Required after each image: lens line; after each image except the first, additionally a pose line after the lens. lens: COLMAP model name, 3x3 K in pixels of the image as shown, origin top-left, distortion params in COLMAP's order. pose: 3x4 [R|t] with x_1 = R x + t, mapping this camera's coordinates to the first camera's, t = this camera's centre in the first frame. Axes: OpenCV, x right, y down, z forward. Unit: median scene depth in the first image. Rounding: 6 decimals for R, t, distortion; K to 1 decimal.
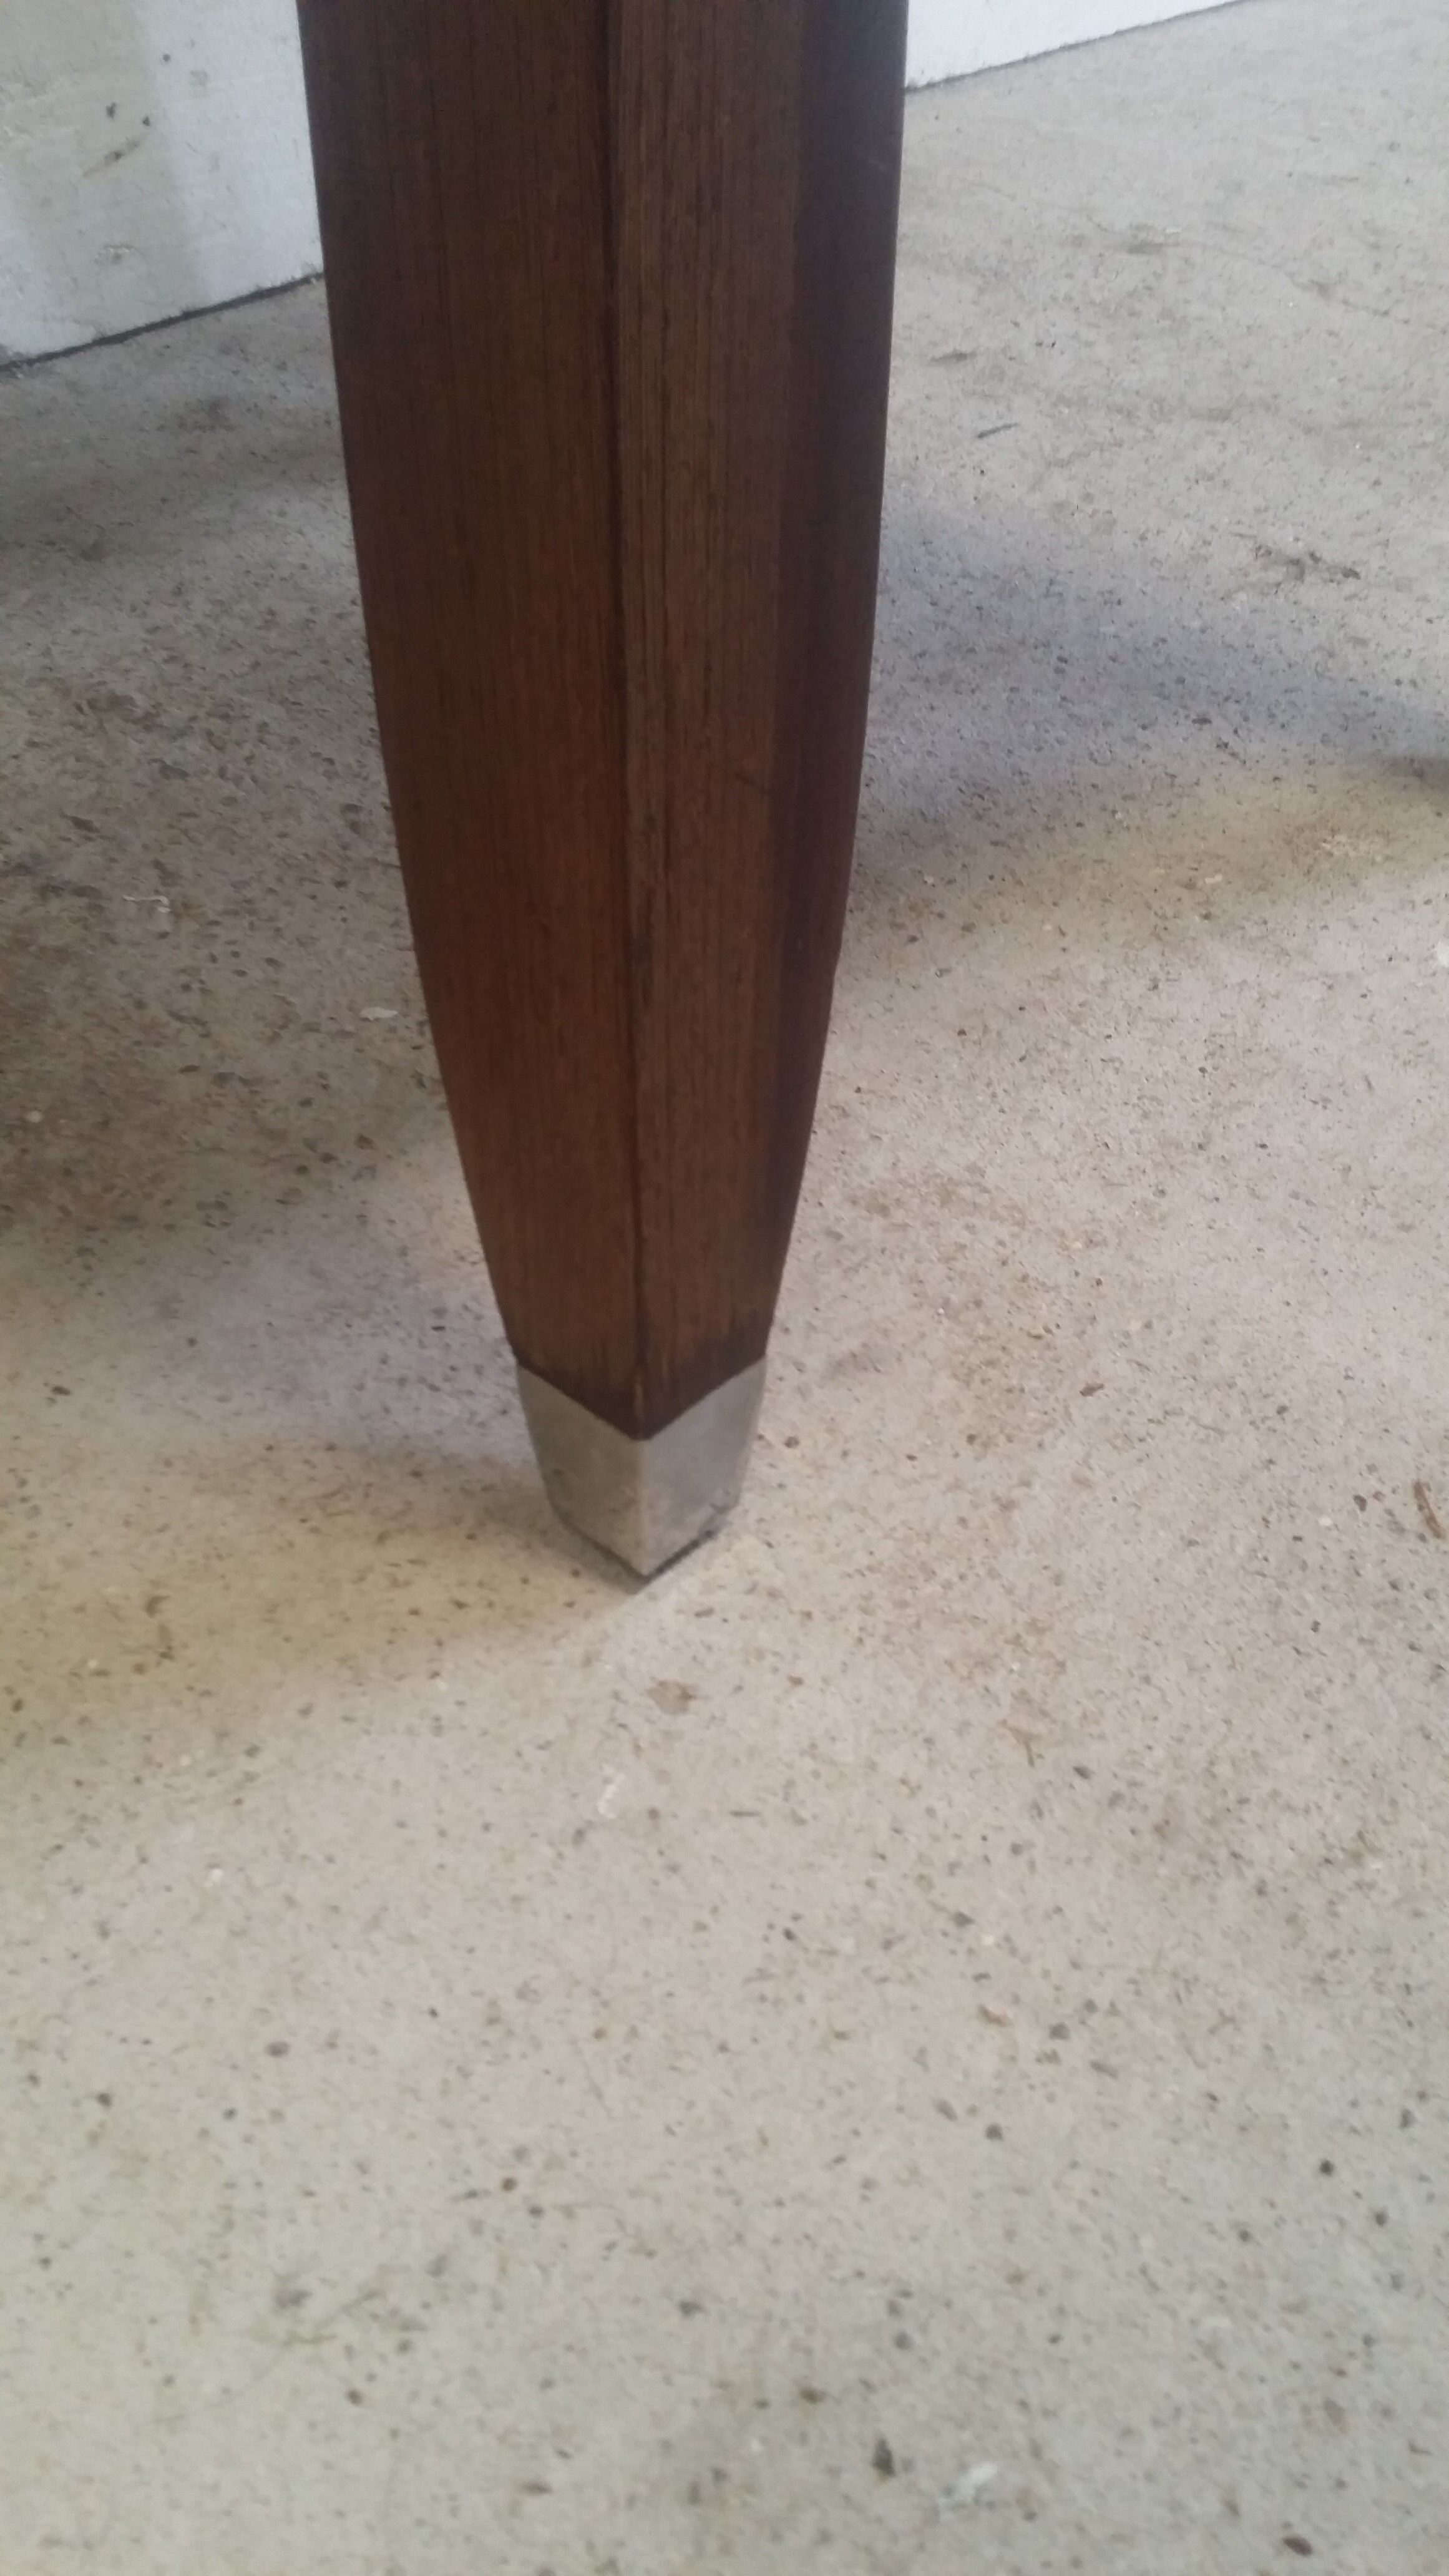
lens RADIAL K [[2337.9, 0, 804.1], [0, 2337.9, 1286.1], [0, 0, 1]] dist [0.123779, -0.312500]
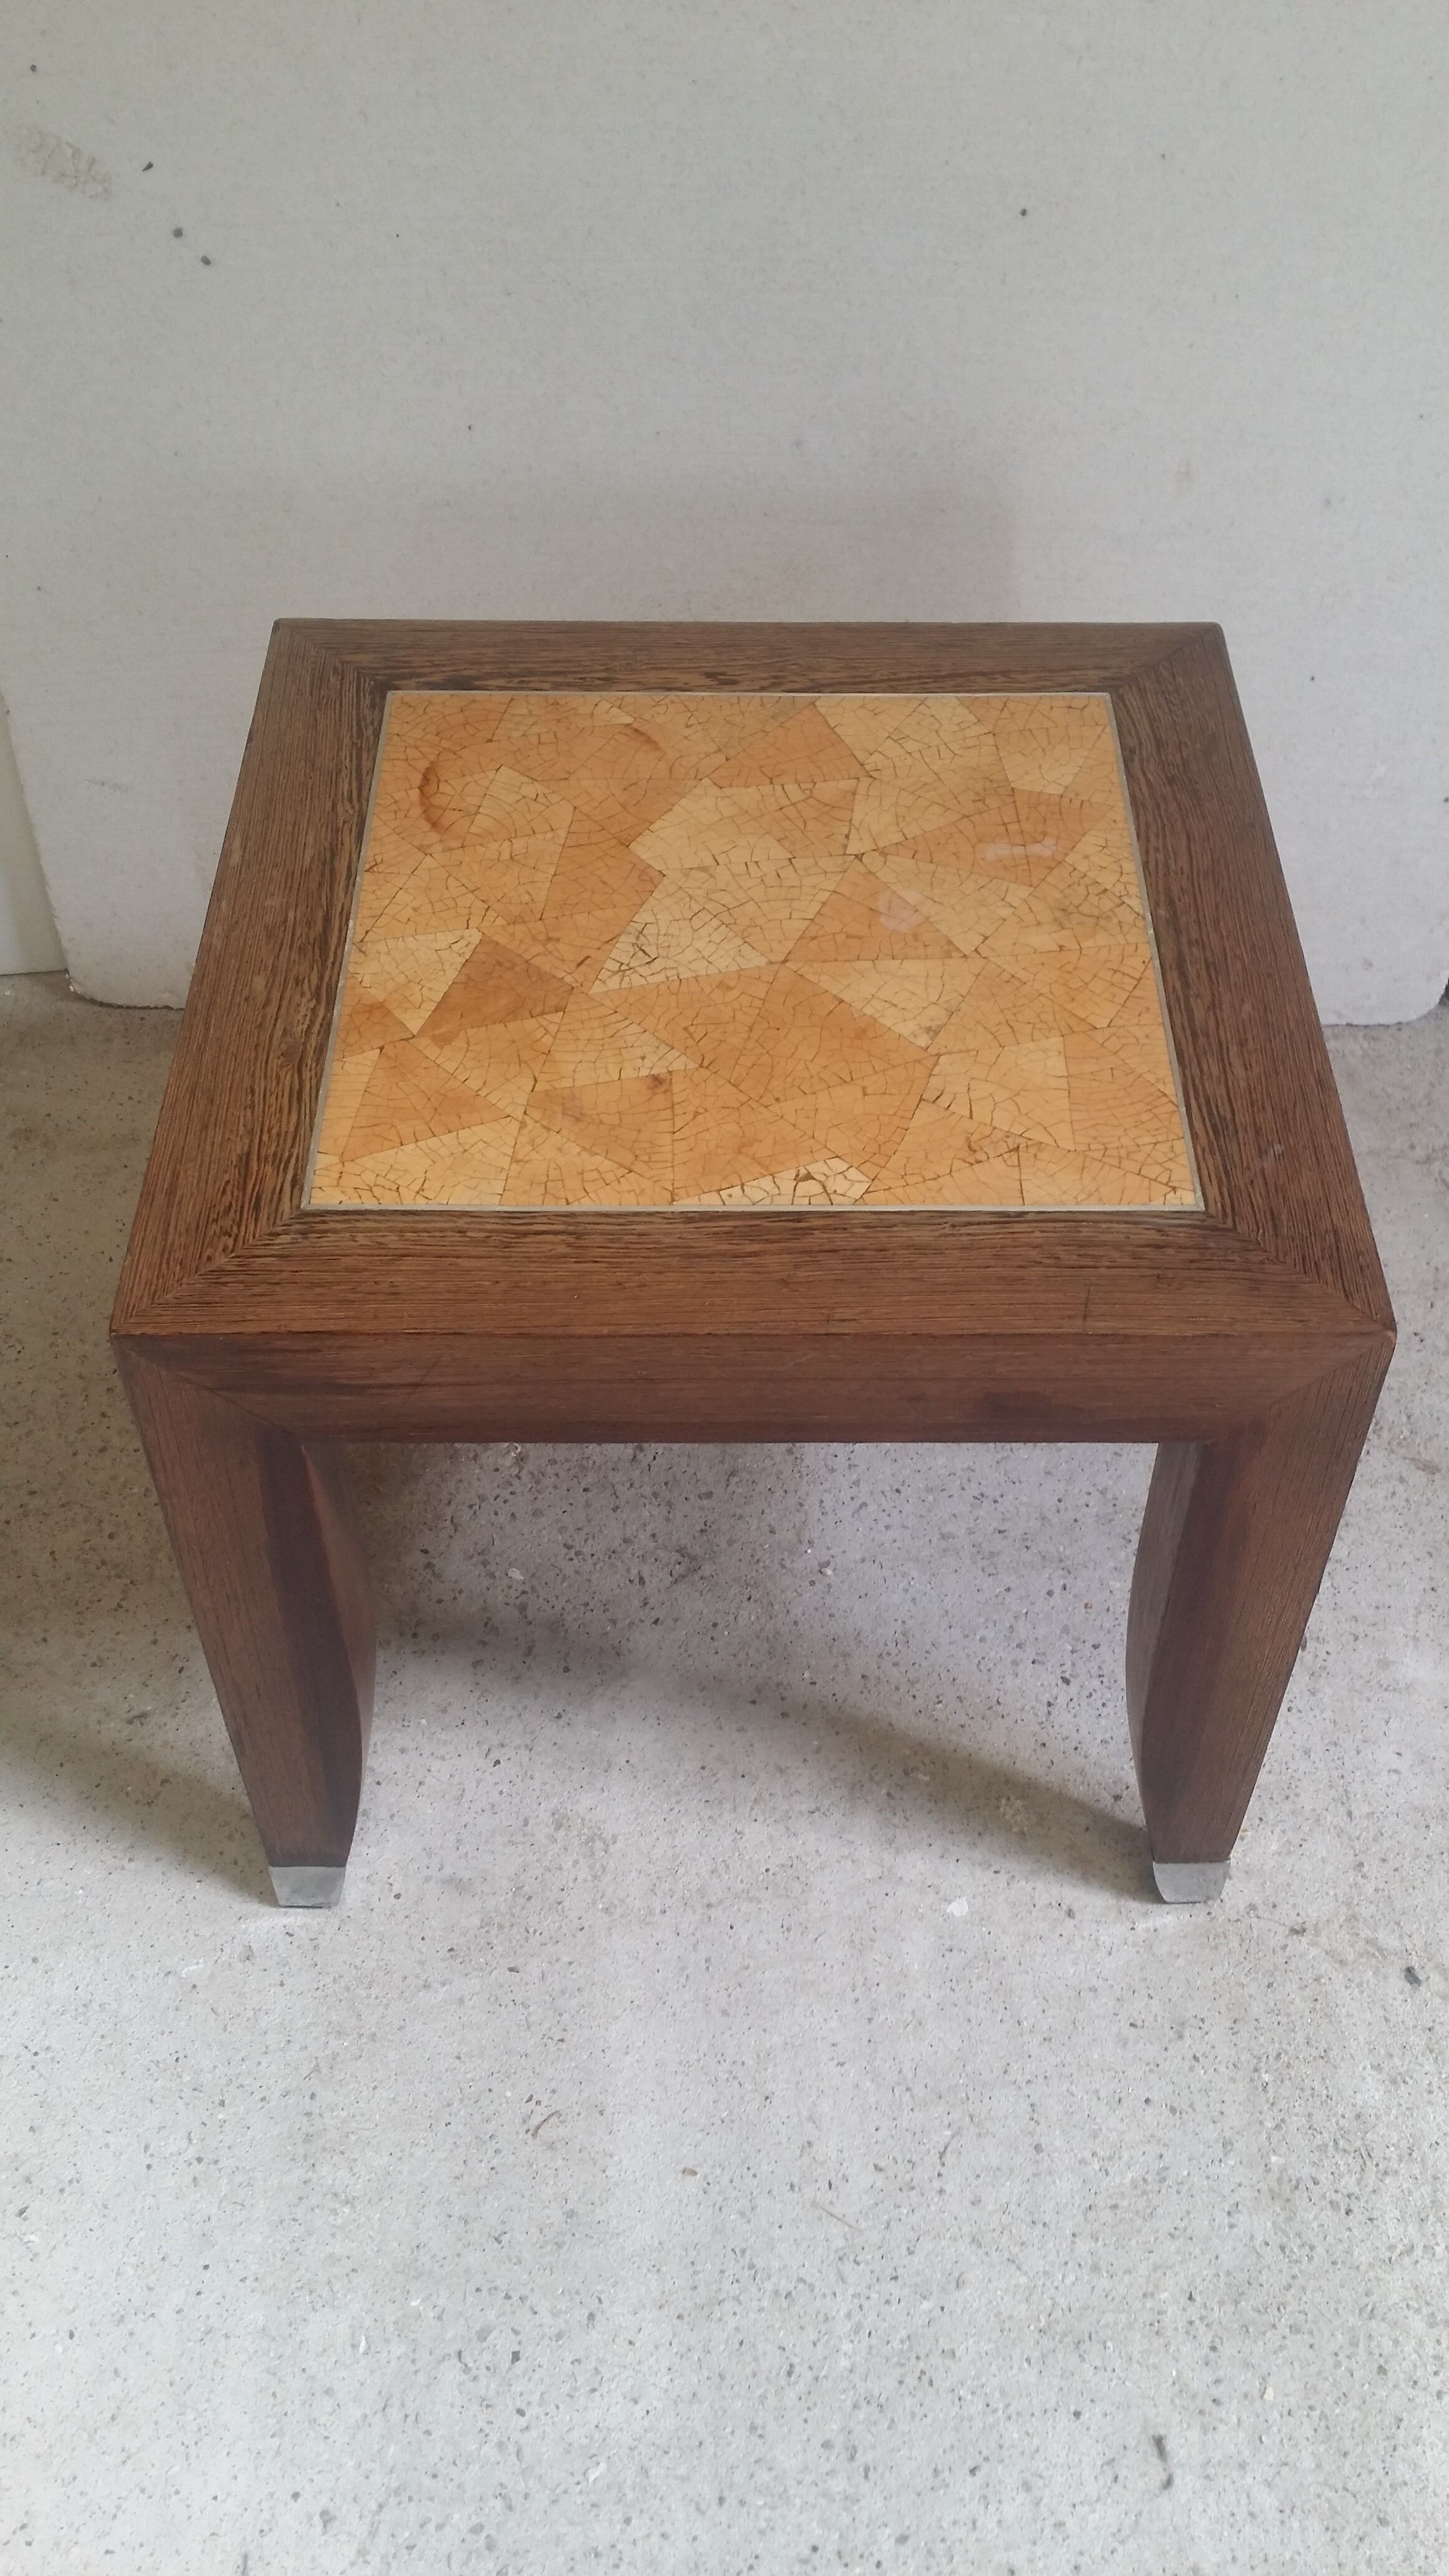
lens RADIAL K [[2348.9, 0, 777.1], [0, 2348.9, 1321.6], [0, 0, 1]] dist [0.094470, -0.229271]
pose [[0.666962, 0.550642, -0.501951, 0.957093], [-0.487901, 0.831917, 0.264324, -1.042369], [0.563129, 0.068608, 0.823516, -0.615305]]
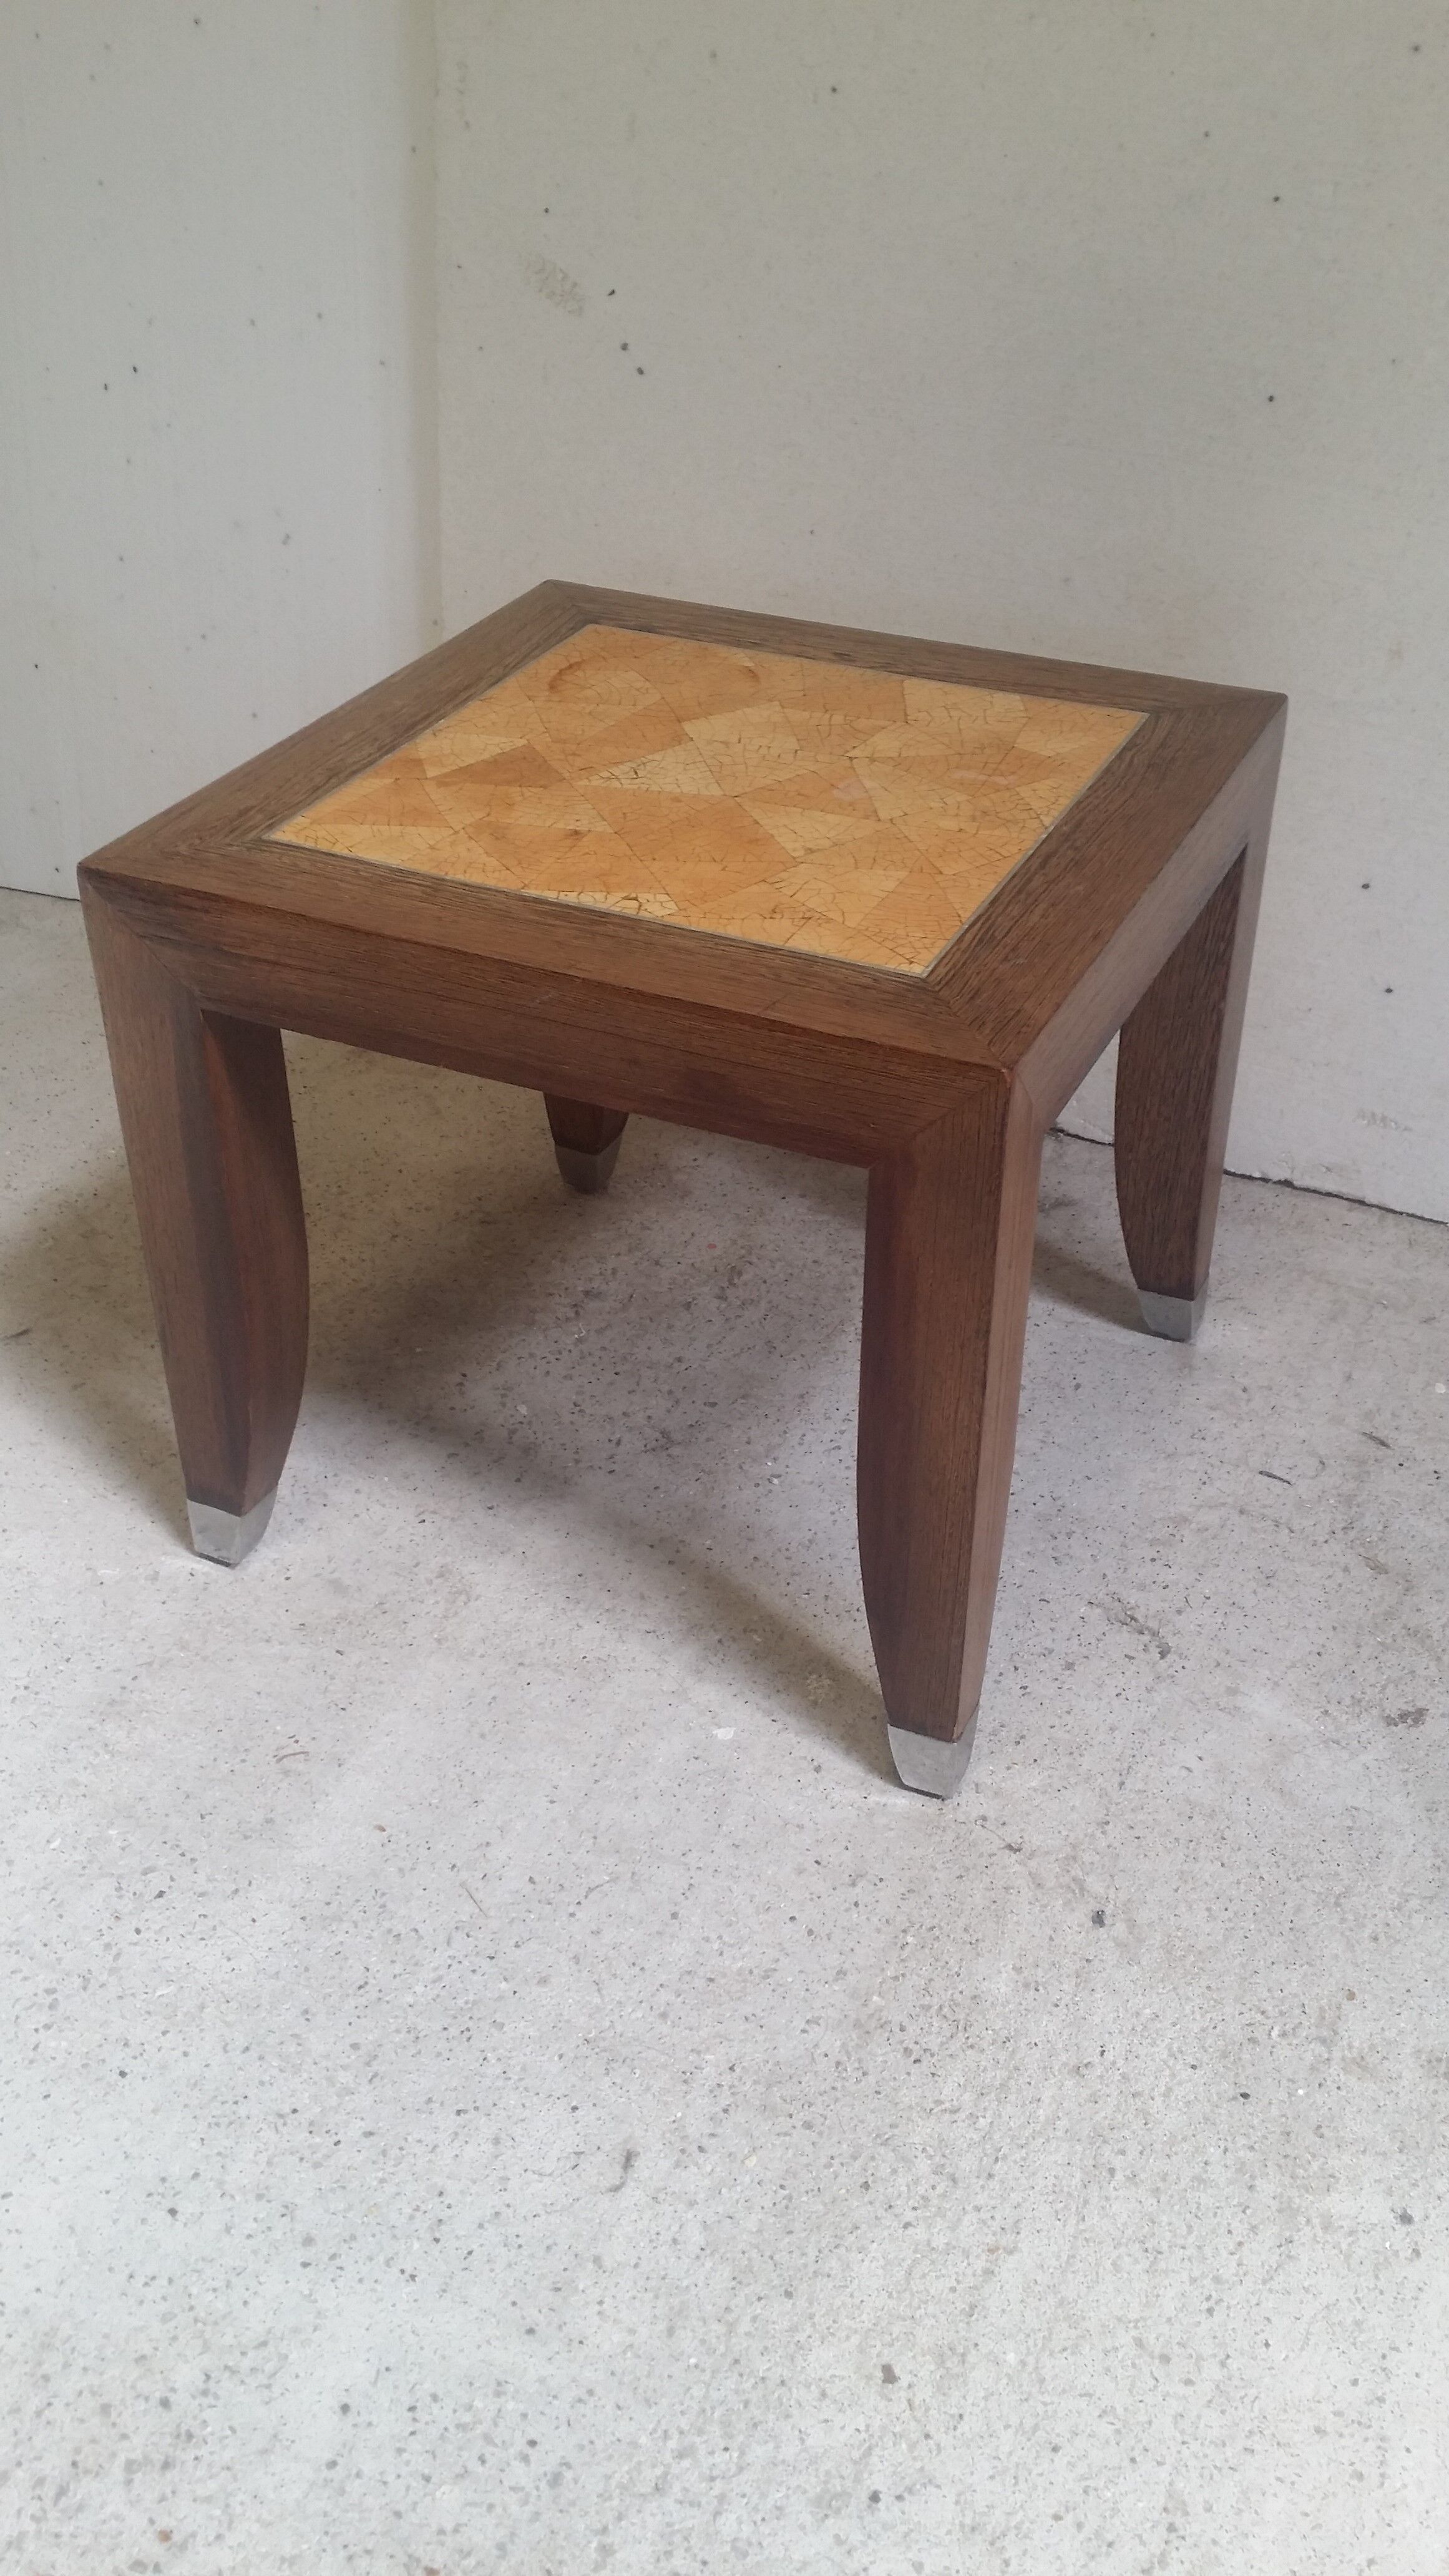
lens RADIAL K [[2372.2, 0, 779.3], [0, 2372.2, 1309.0], [0, 0, 1]] dist [0.130030, -0.359978]
pose [[0.295246, 0.531816, -0.793727, 1.860756], [-0.629325, 0.733328, 0.257254, -1.042672], [0.718874, 0.423558, 0.551197, -0.156369]]
